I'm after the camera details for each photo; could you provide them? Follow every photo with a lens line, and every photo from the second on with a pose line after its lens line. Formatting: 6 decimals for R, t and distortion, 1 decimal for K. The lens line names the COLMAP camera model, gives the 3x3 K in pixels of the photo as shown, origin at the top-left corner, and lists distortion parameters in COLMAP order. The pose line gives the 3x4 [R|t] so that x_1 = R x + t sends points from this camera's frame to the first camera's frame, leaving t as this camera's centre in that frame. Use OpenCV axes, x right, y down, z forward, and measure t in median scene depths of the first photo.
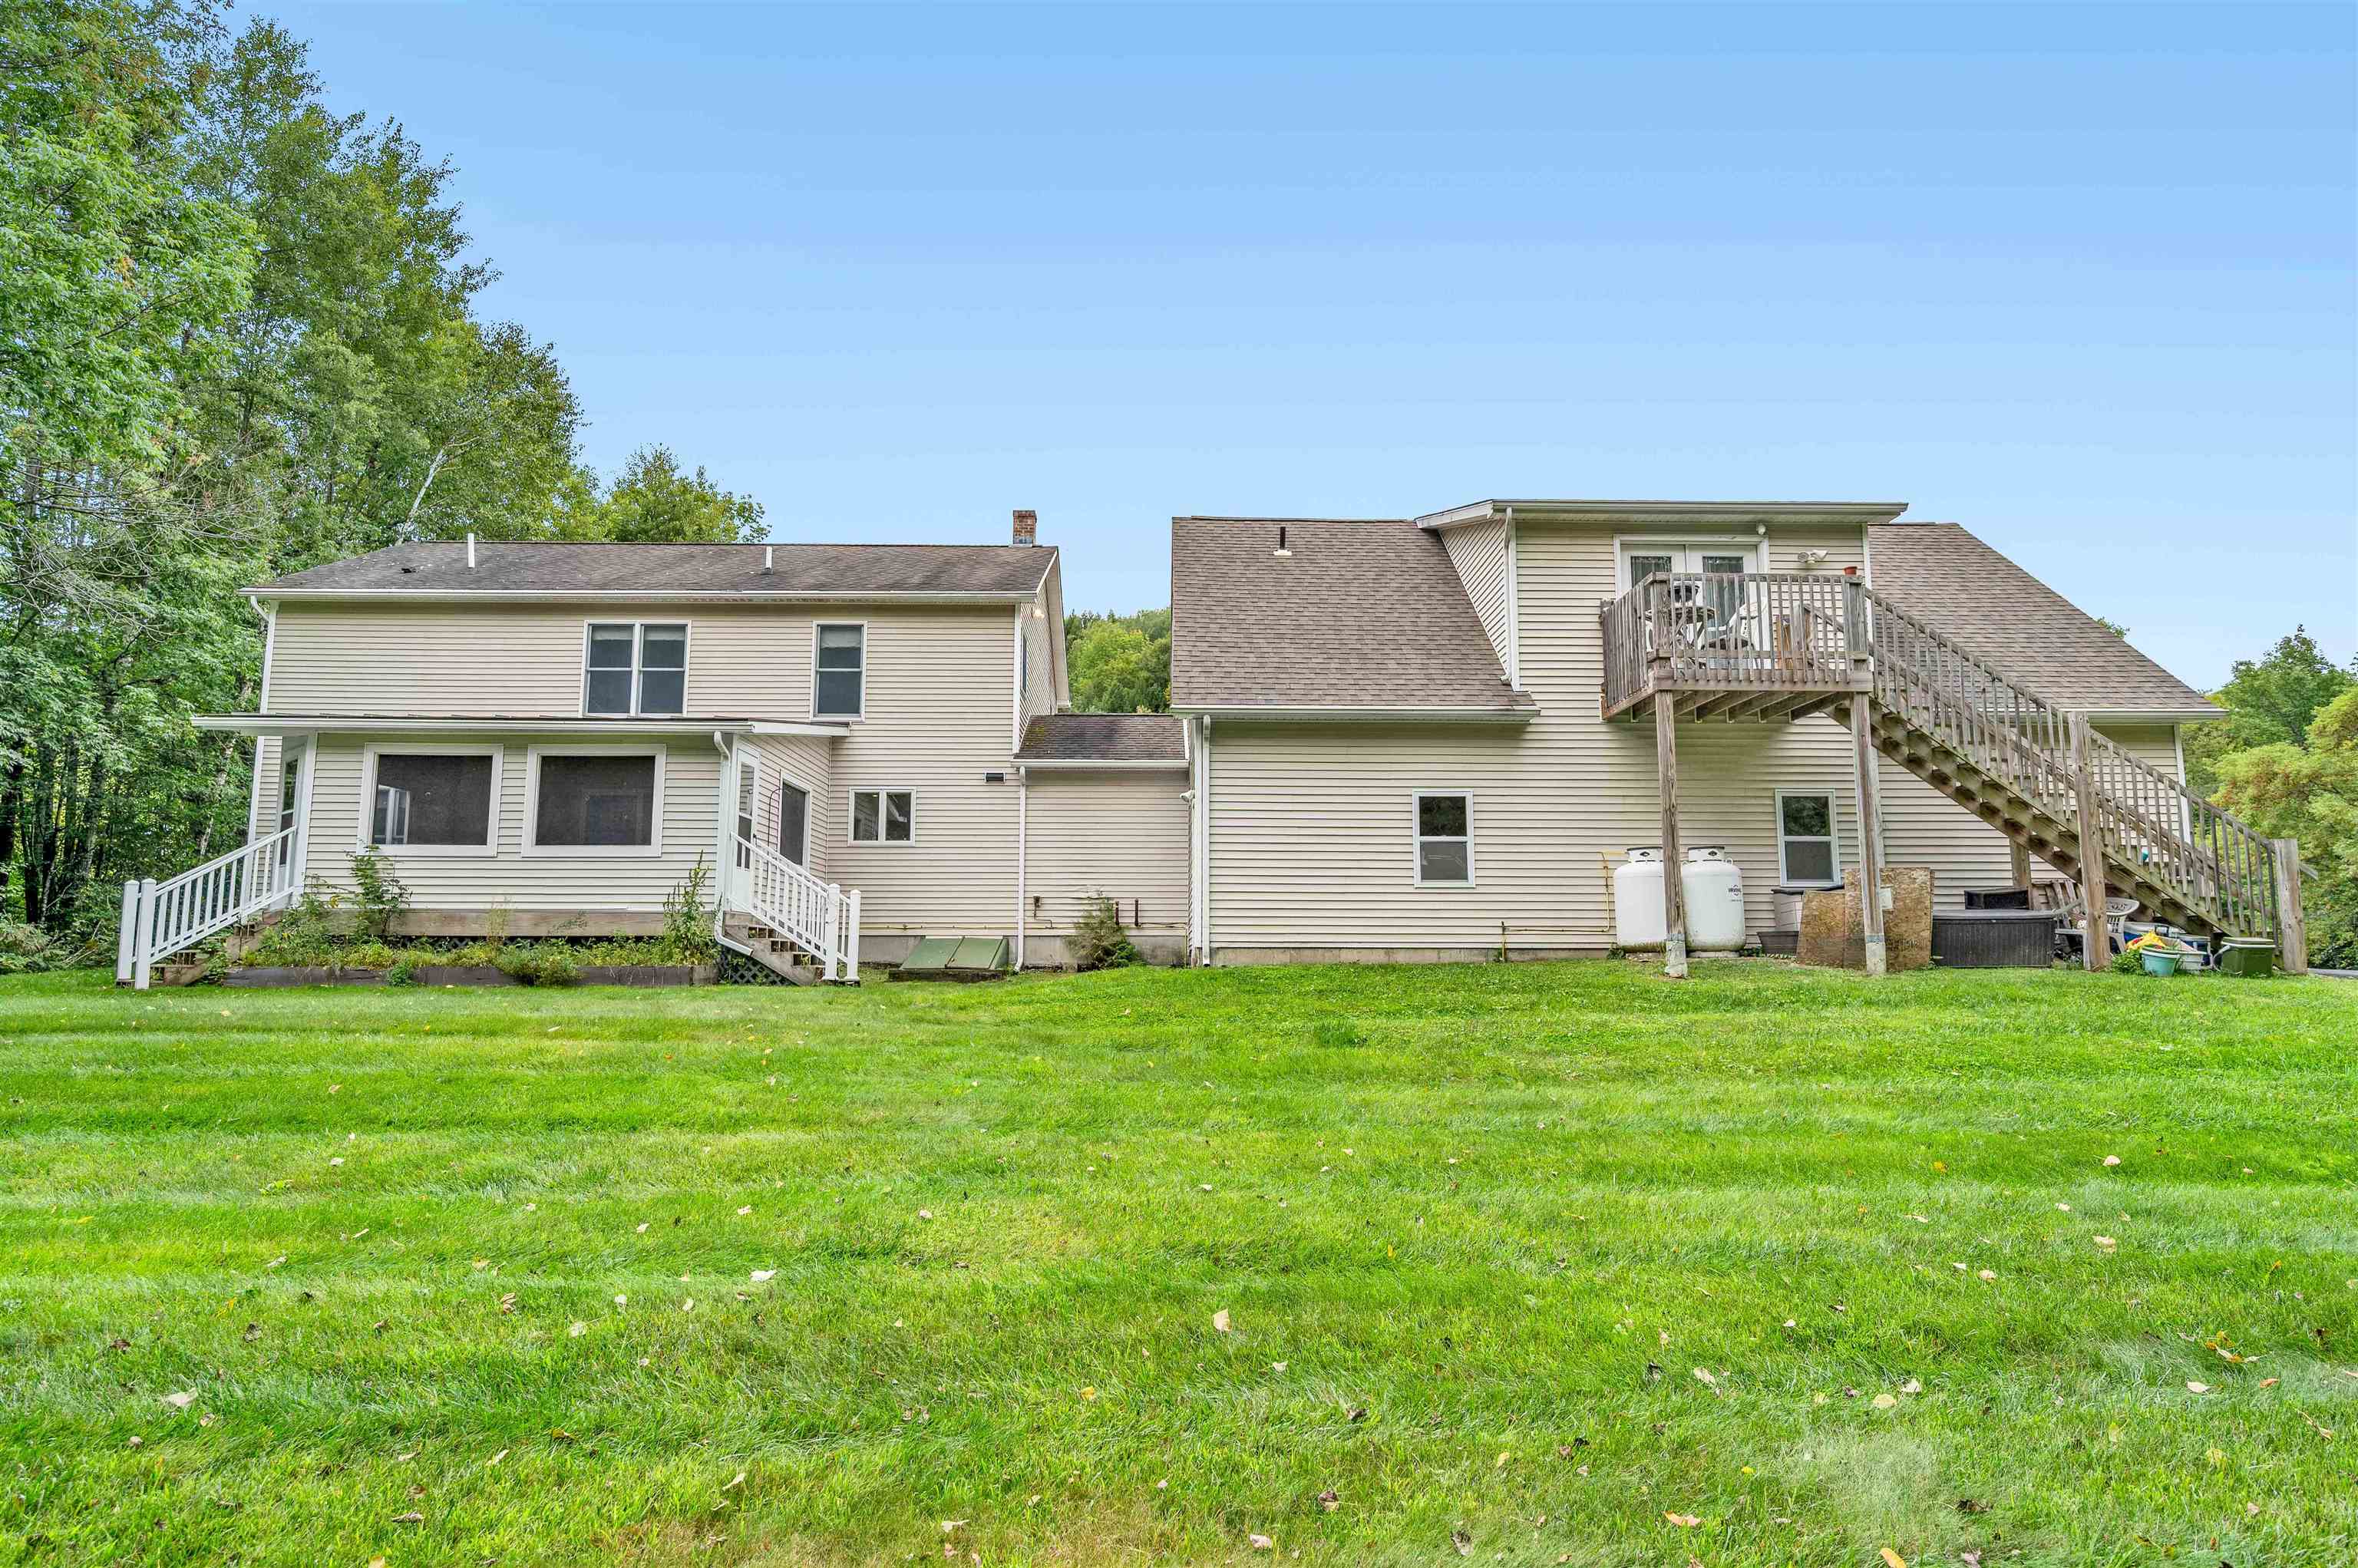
lens RADIAL K [[1268.1, 0, 1179.0], [0, 1268.1, 784.0], [0, 0, 1]] dist [0.004308, 0.000561]
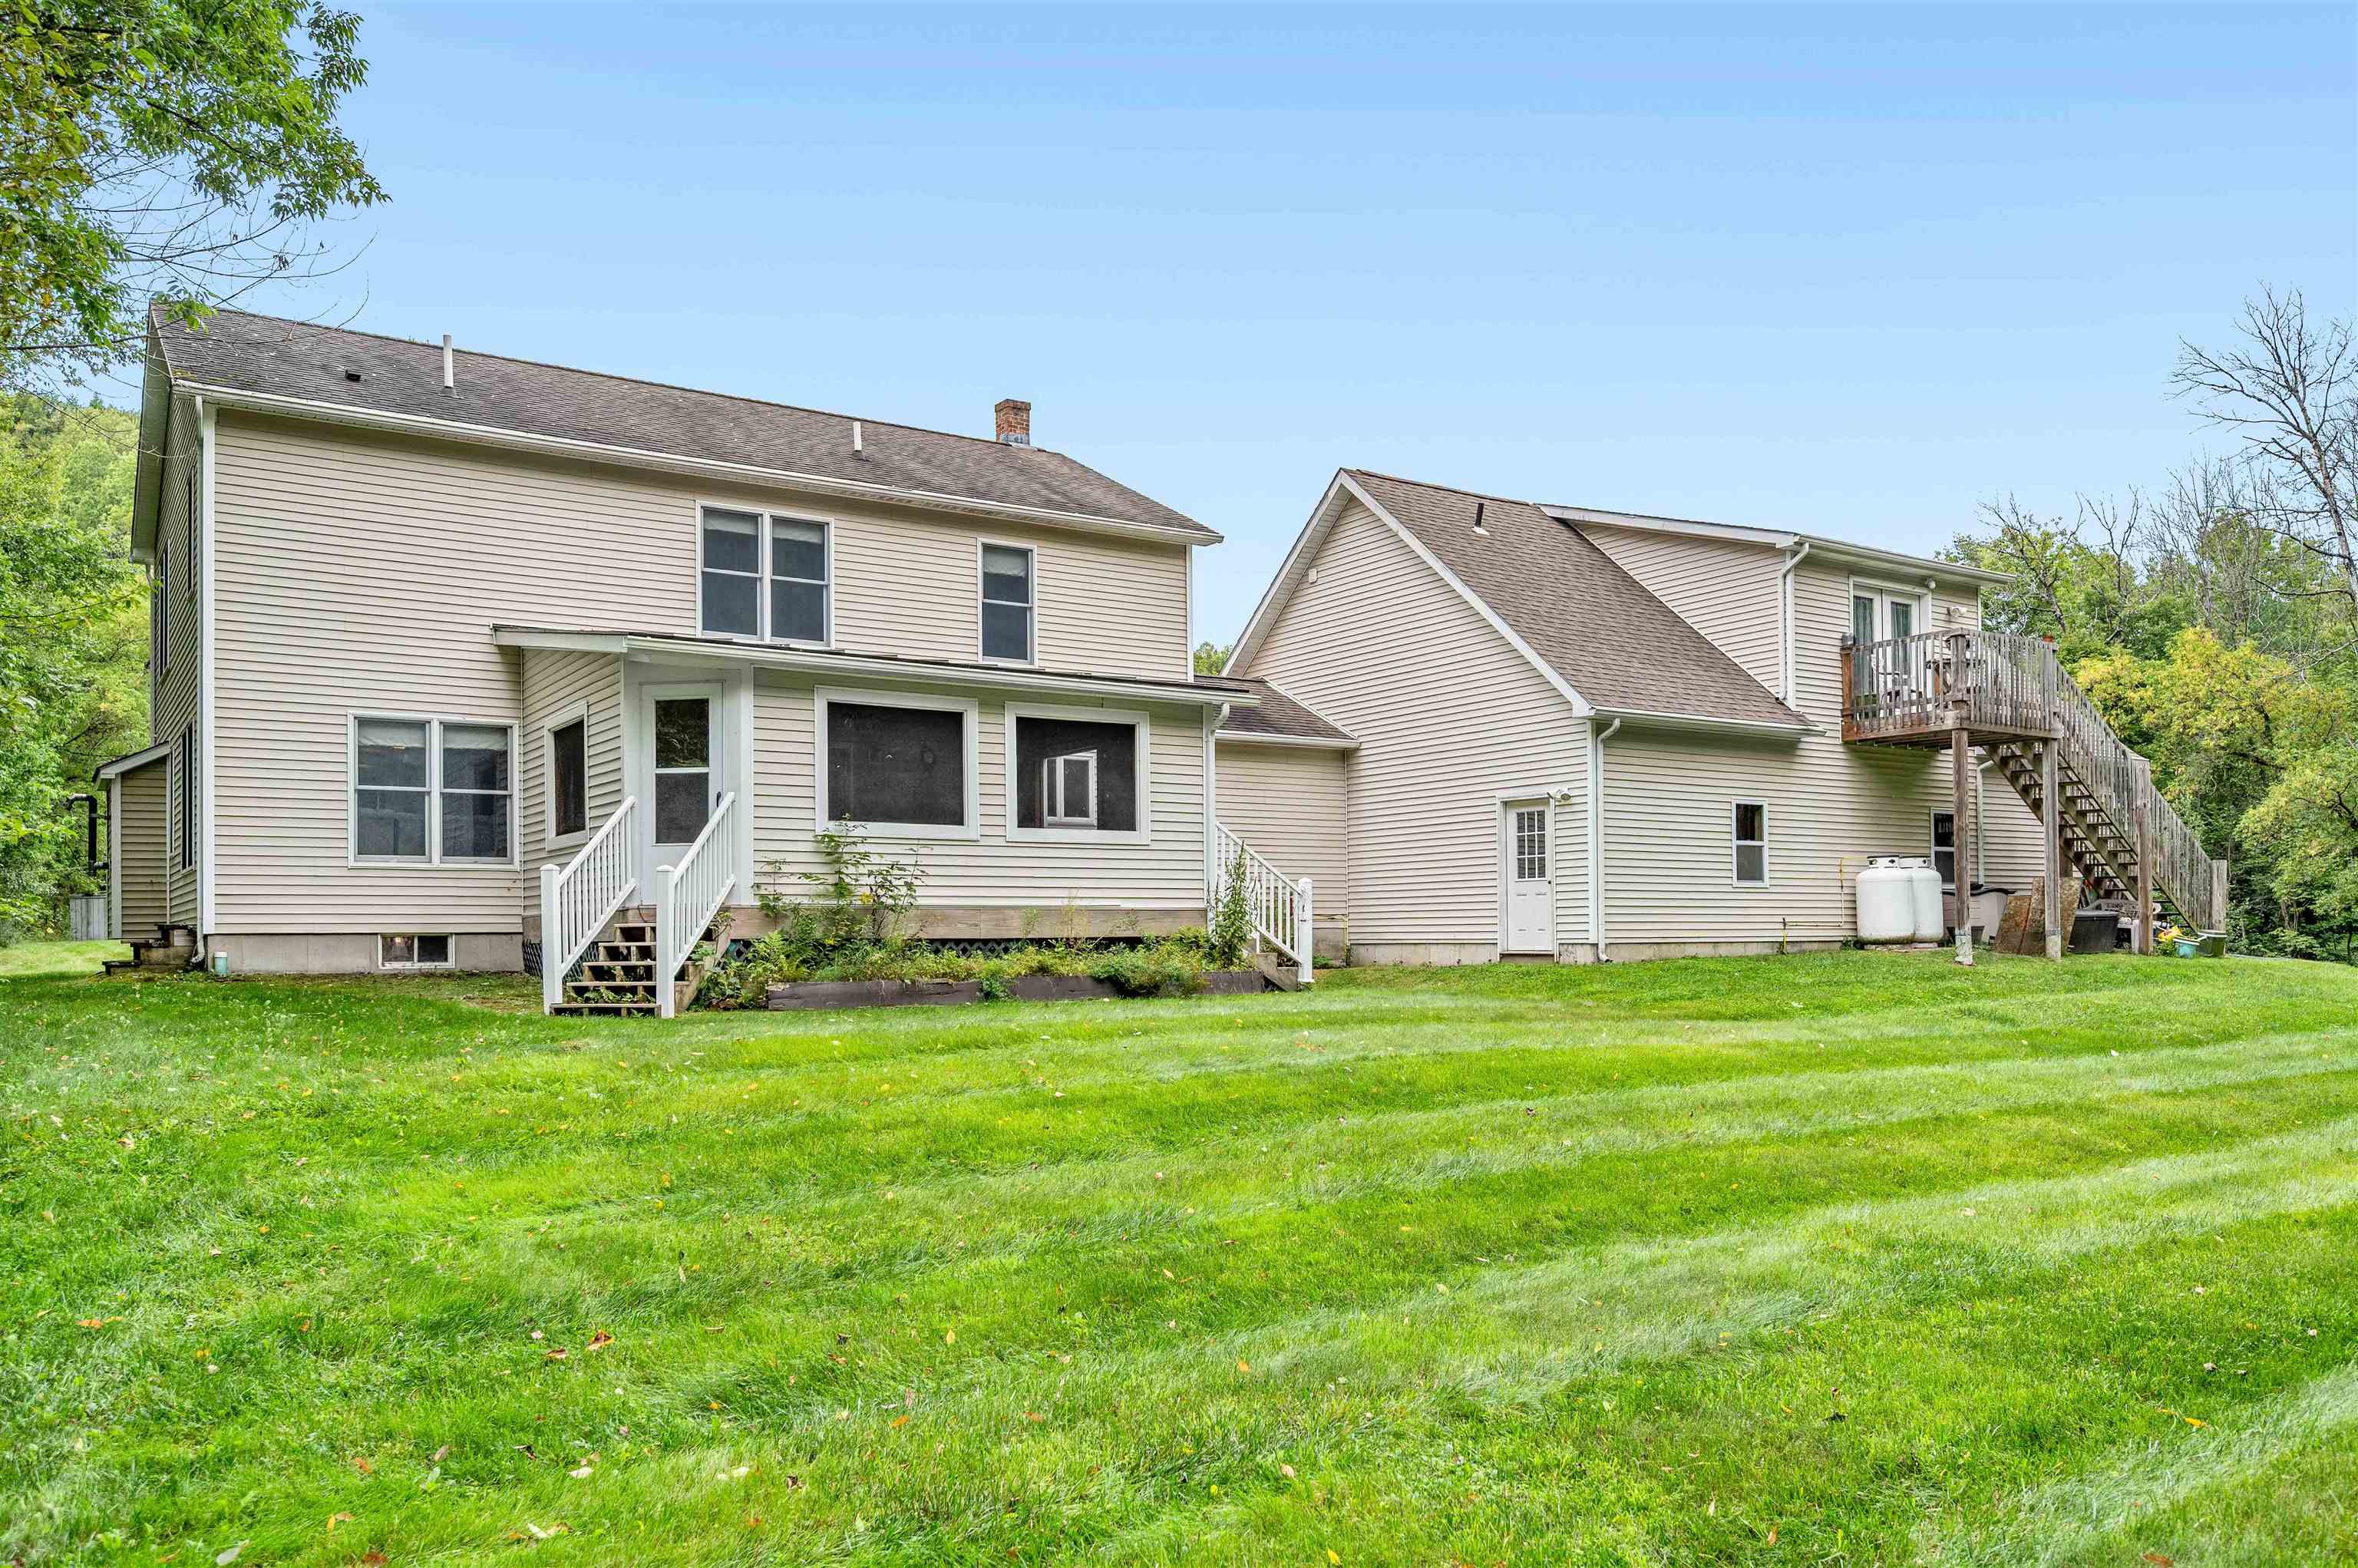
lens RADIAL K [[1663.9, 0, 1179.7], [0, 1663.9, 893.6], [0, 0, 1]] dist [0.000509, -0.000306]
pose [[0.848582, 0.005582, 0.529035, -0.942376], [-0.063737, 0.993740, 0.091750, -0.013657], [-0.525211, -0.111577, 0.843626, 0.037090]]
